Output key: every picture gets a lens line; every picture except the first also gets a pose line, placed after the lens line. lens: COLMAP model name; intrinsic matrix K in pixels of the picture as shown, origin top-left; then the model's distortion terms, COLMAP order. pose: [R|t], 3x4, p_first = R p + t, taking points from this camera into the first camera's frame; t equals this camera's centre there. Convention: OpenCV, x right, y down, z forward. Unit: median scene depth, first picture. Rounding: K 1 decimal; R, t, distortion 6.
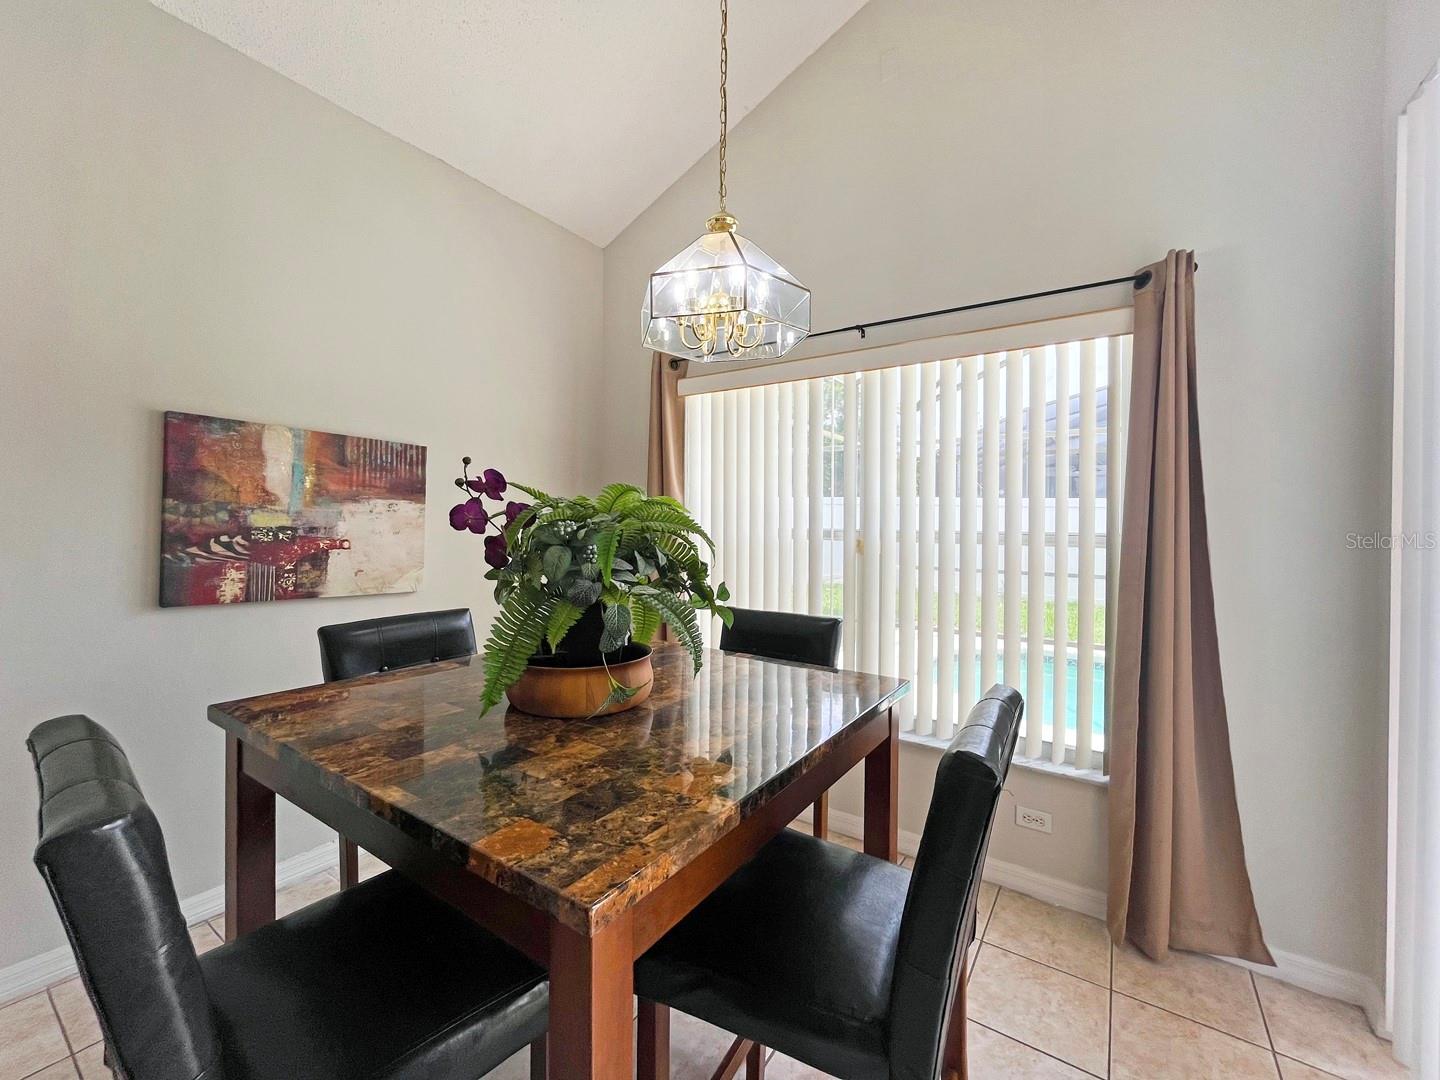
lens RADIAL K [[588.7, 0, 717.8], [0, 588.7, 538.5], [0, 0, 1]] dist [0.000250, 0.000207]
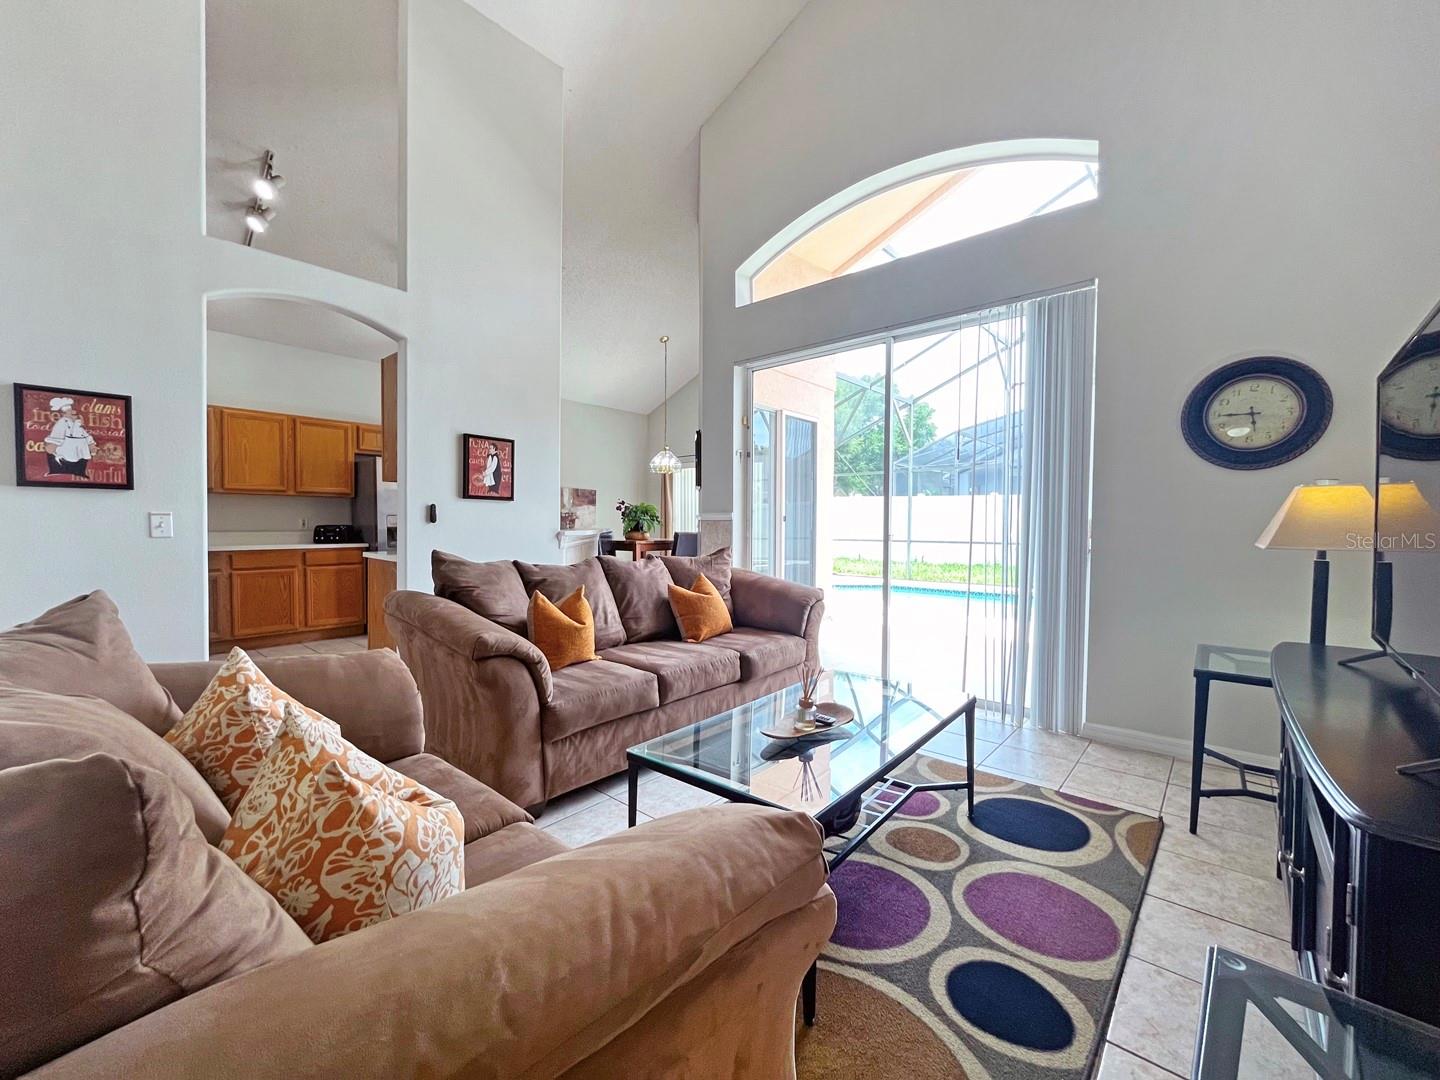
lens RADIAL K [[588.7, 0, 717.8], [0, 588.7, 538.5], [0, 0, 1]] dist [0.000250, 0.000207]
pose [[0.992979, -0.005637, -0.118157, 1.287079], [0.005311, 0.999981, -0.003079, 0.295956], [0.118172, 0.002430, 0.992990, -4.839762]]
